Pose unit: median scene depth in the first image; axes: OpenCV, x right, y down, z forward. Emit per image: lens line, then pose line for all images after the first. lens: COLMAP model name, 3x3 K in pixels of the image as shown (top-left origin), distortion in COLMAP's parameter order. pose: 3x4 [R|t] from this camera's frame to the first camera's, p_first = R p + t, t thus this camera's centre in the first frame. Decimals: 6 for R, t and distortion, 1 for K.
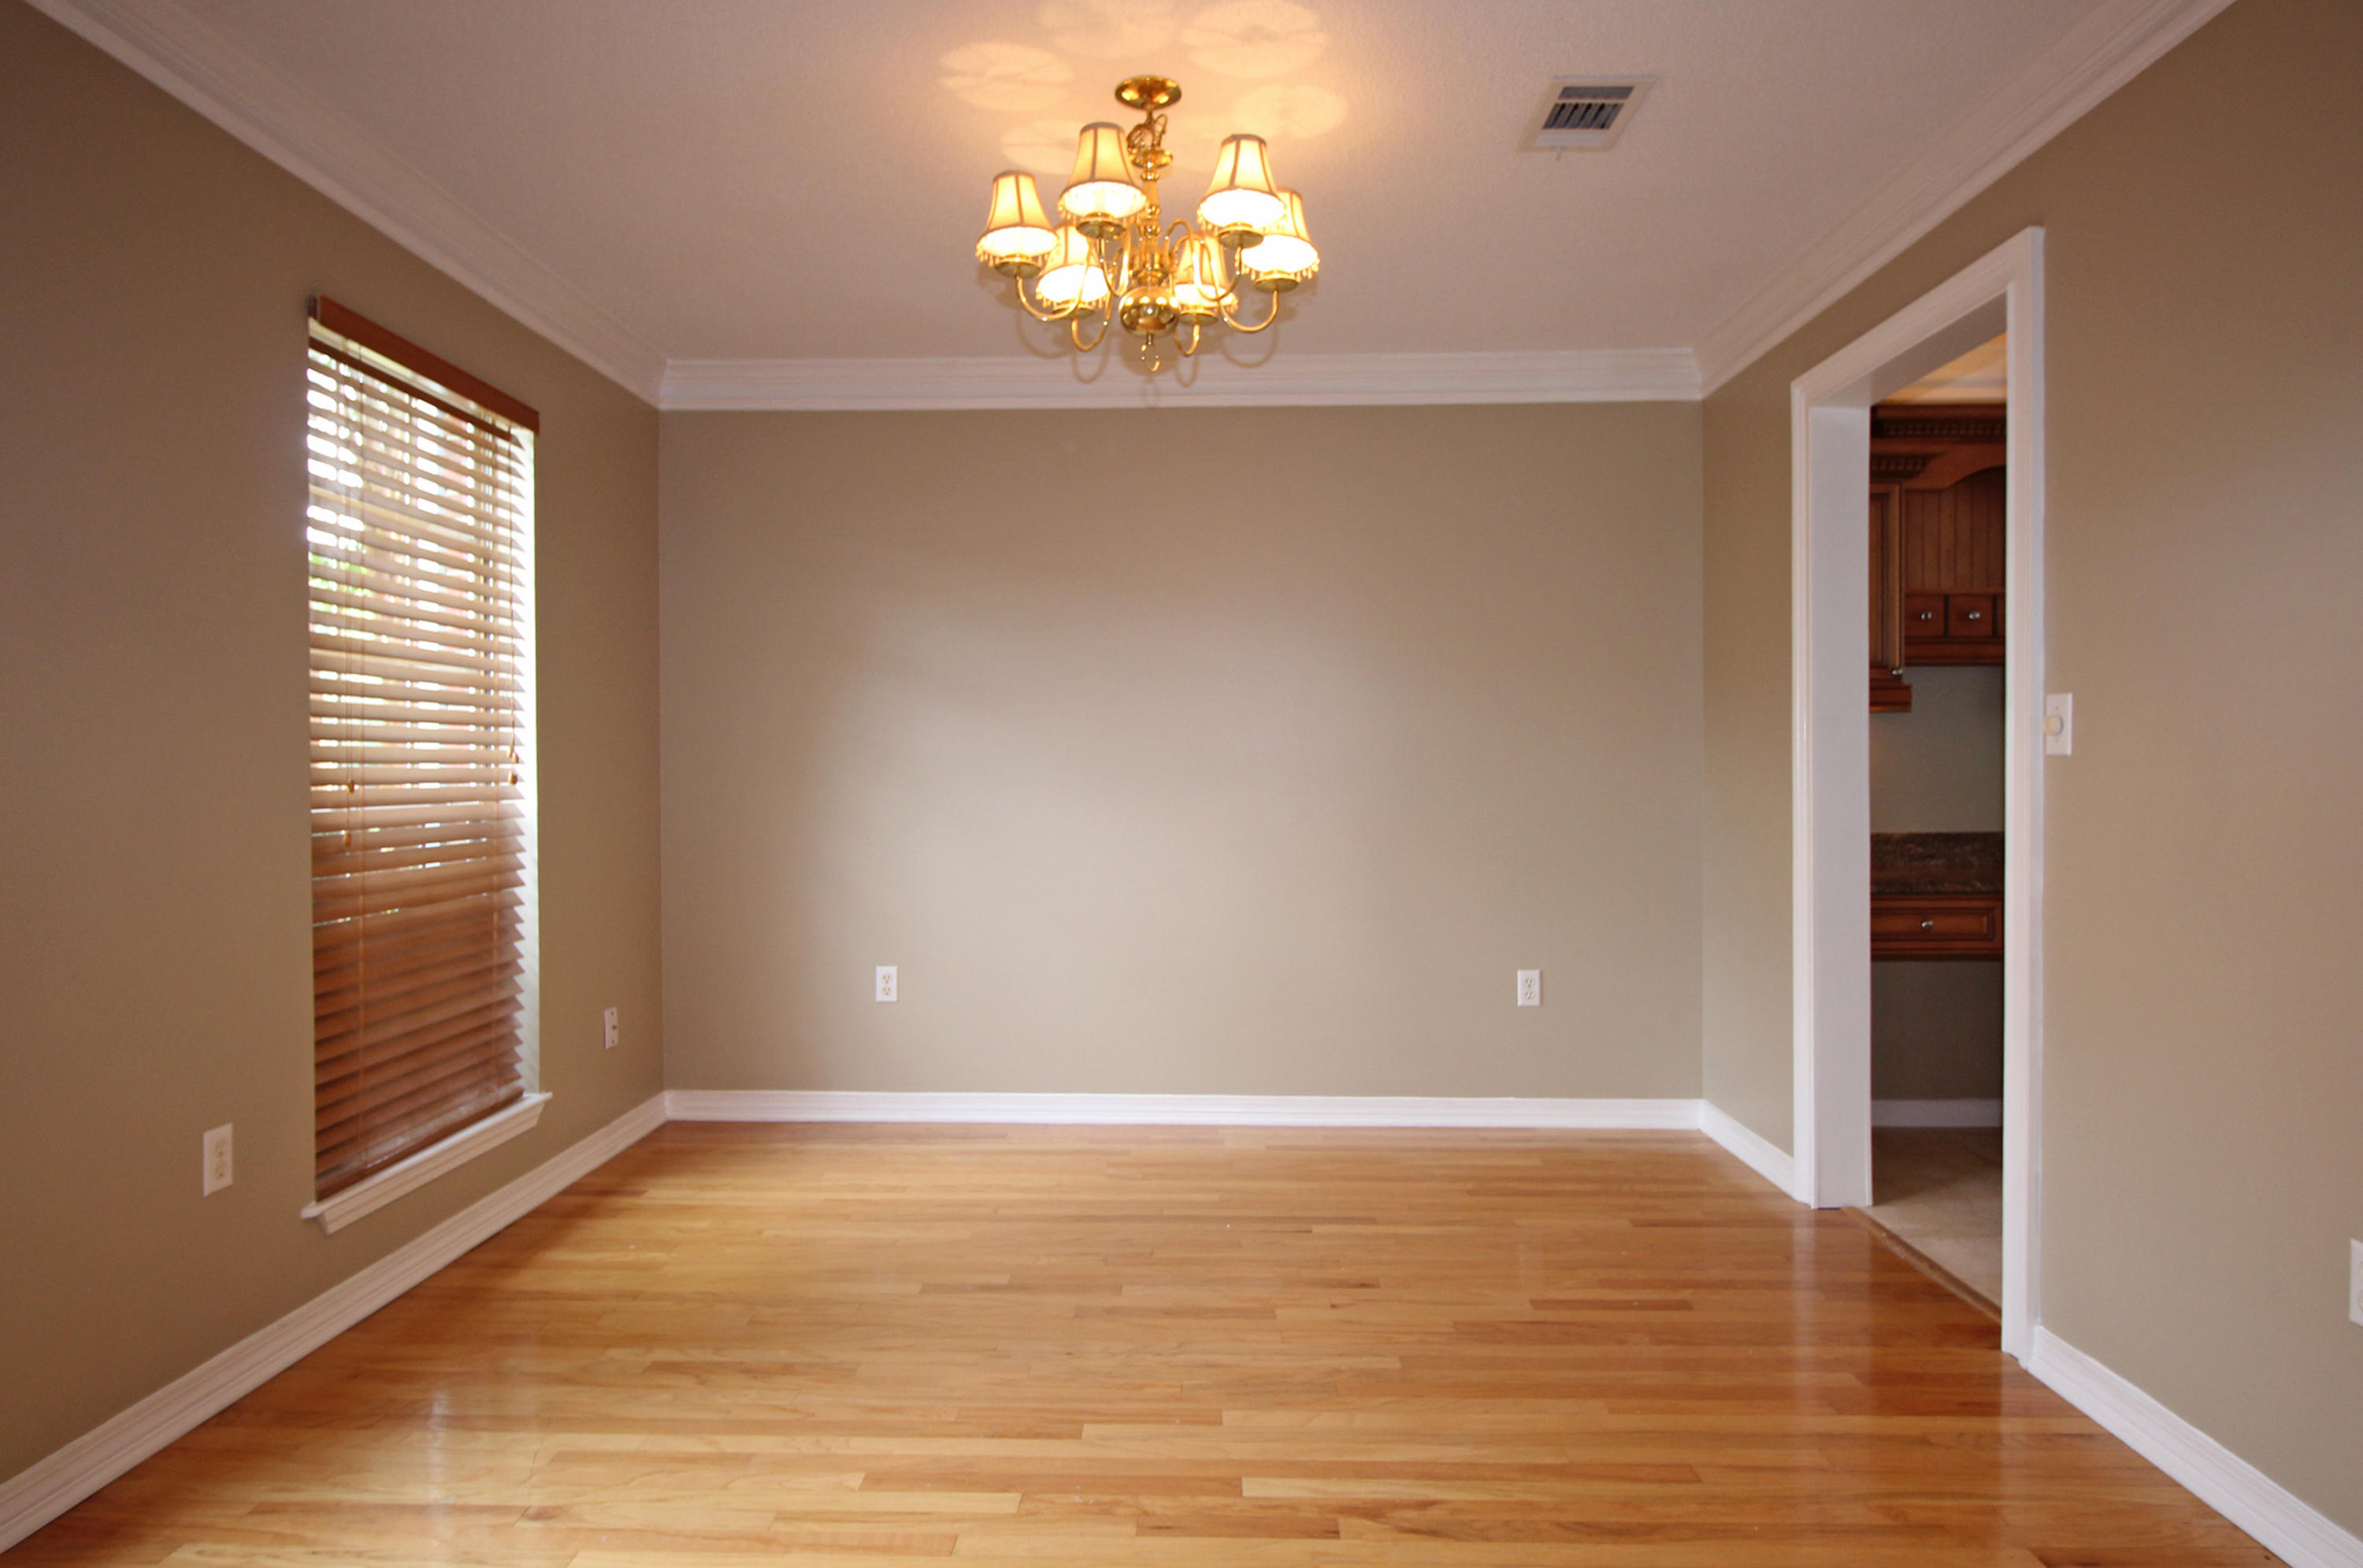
lens RADIAL K [[1311.2, 0, 1174.2], [0, 1311.2, 778.1], [0, 0, 1]] dist [0.001450, -0.006643]
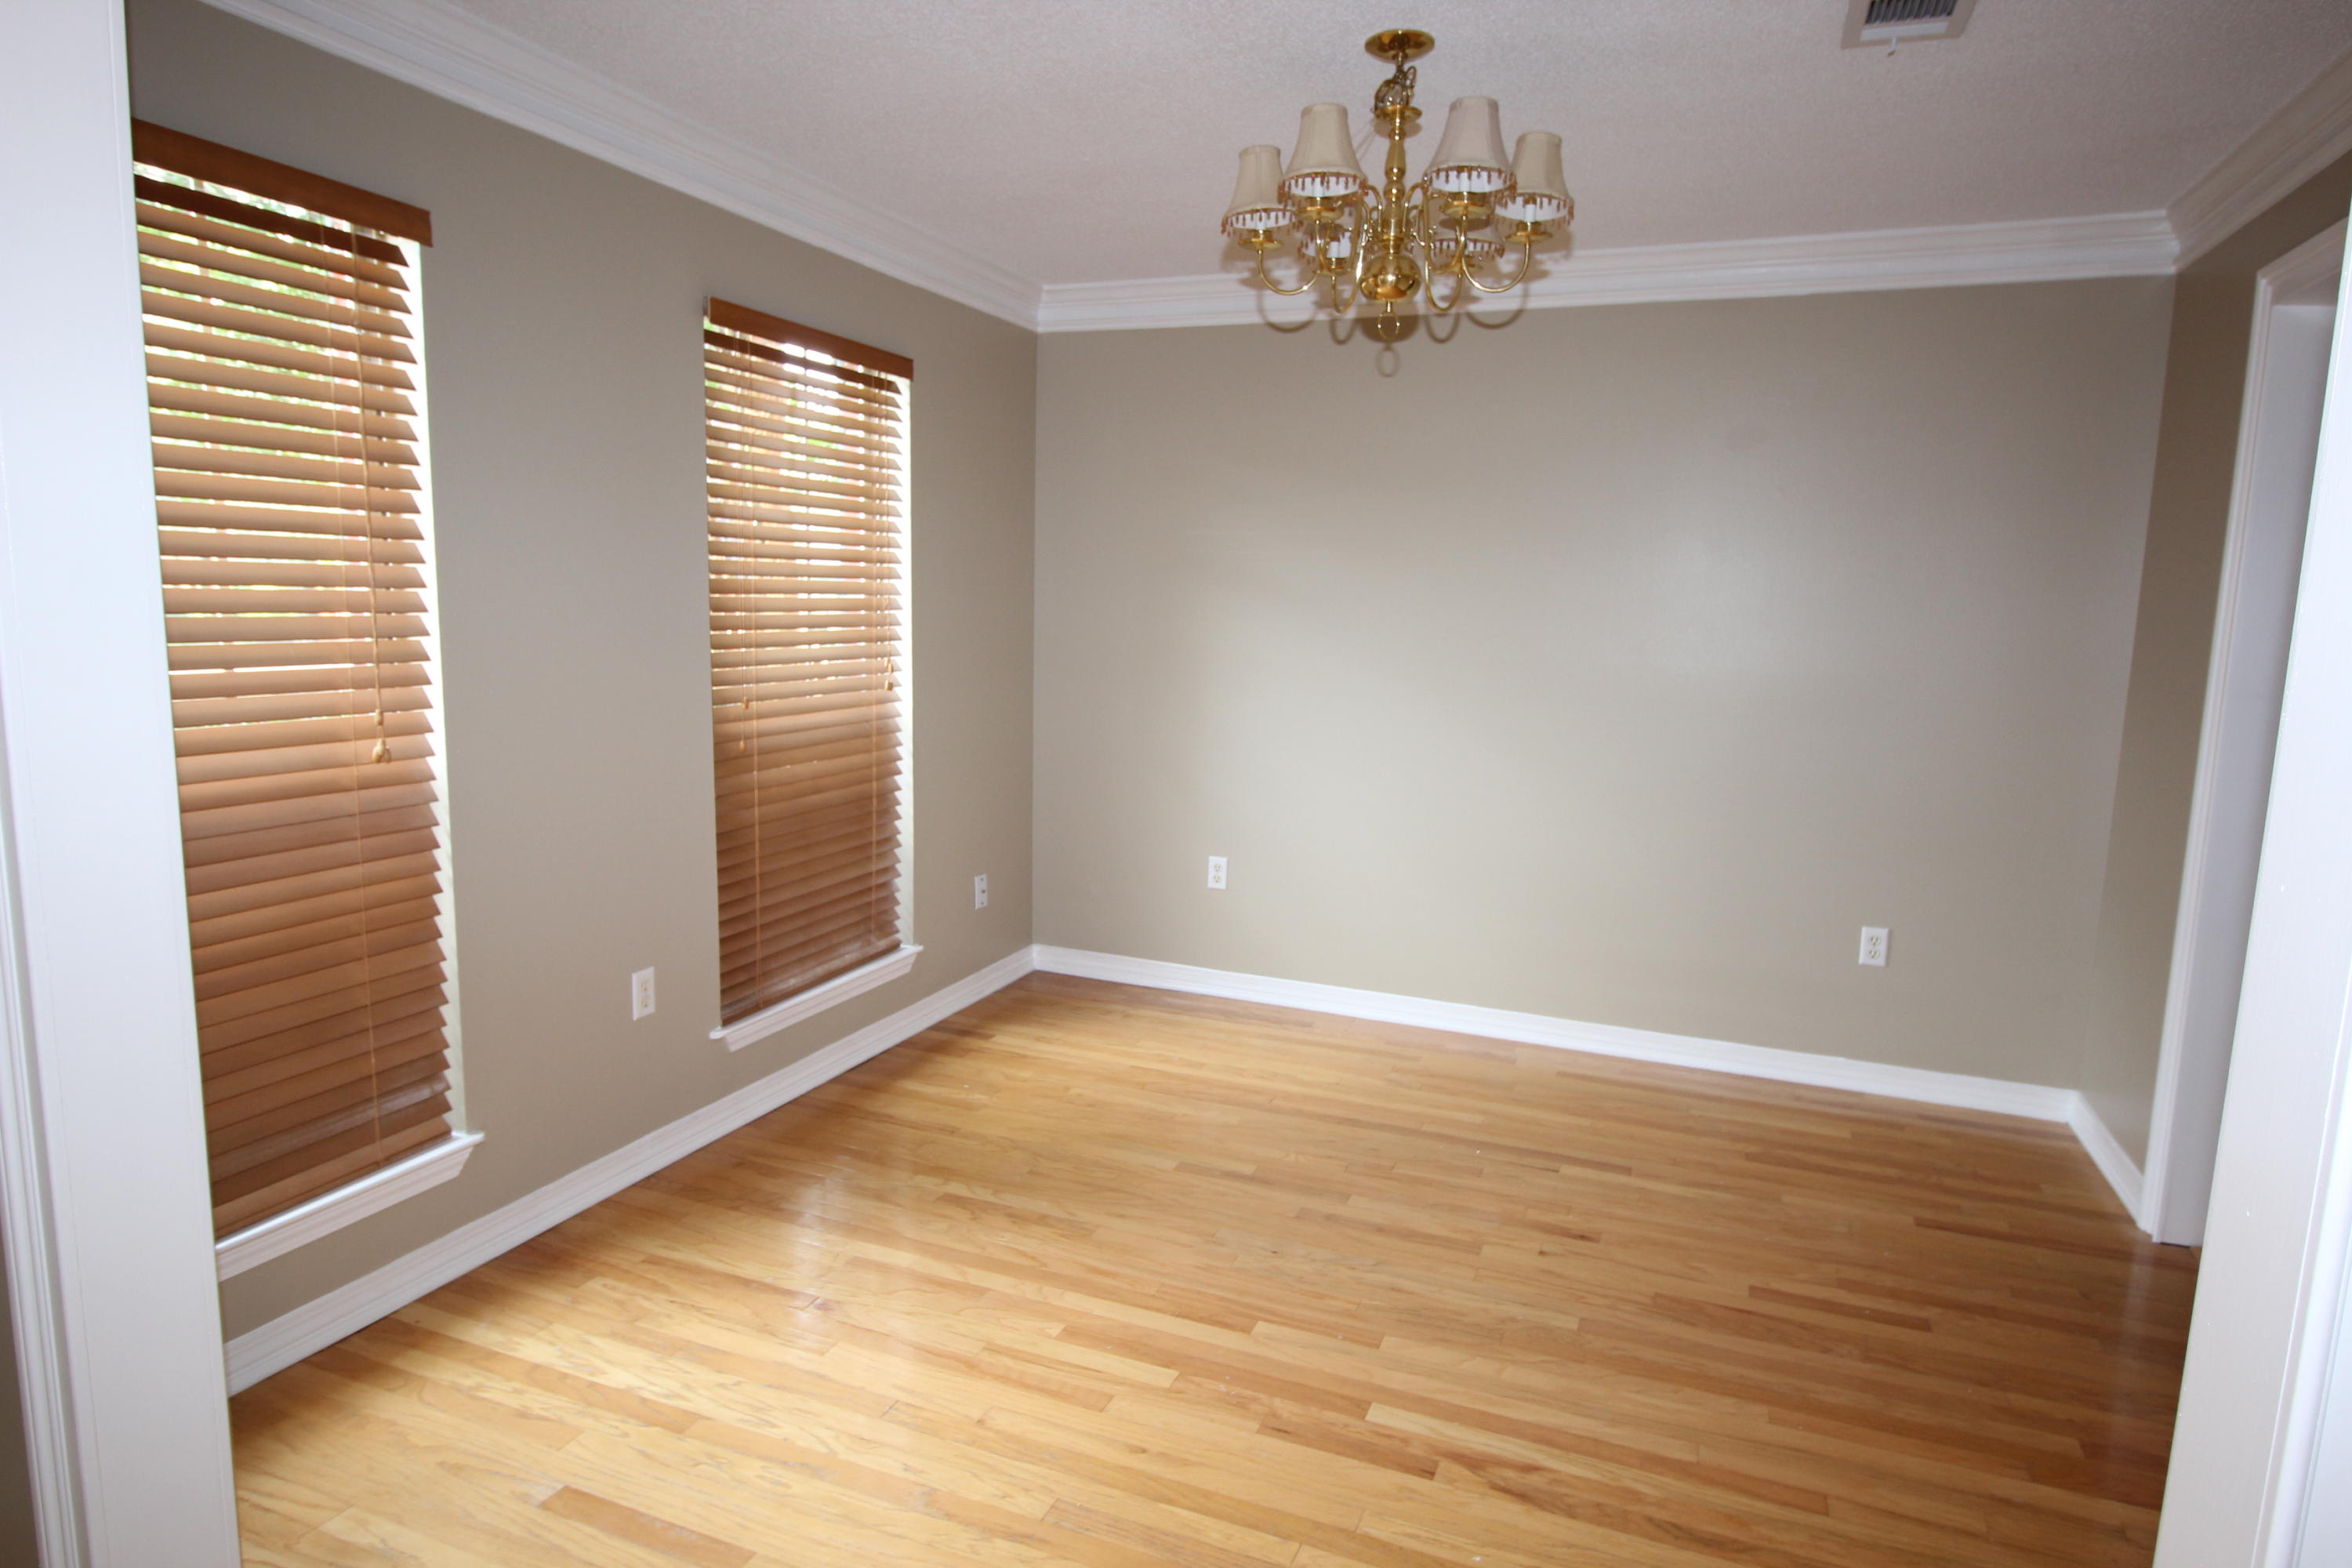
lens RADIAL K [[1306.4, 0, 1181.1], [0, 1306.4, 778.8], [0, 0, 1]] dist [0.006480, -0.008177]
pose [[0.939332, 0.072186, -0.335328, 0.167644], [-0.030144, 0.991195, 0.128934, -0.089899], [0.341683, -0.111003, 0.933237, -0.018388]]
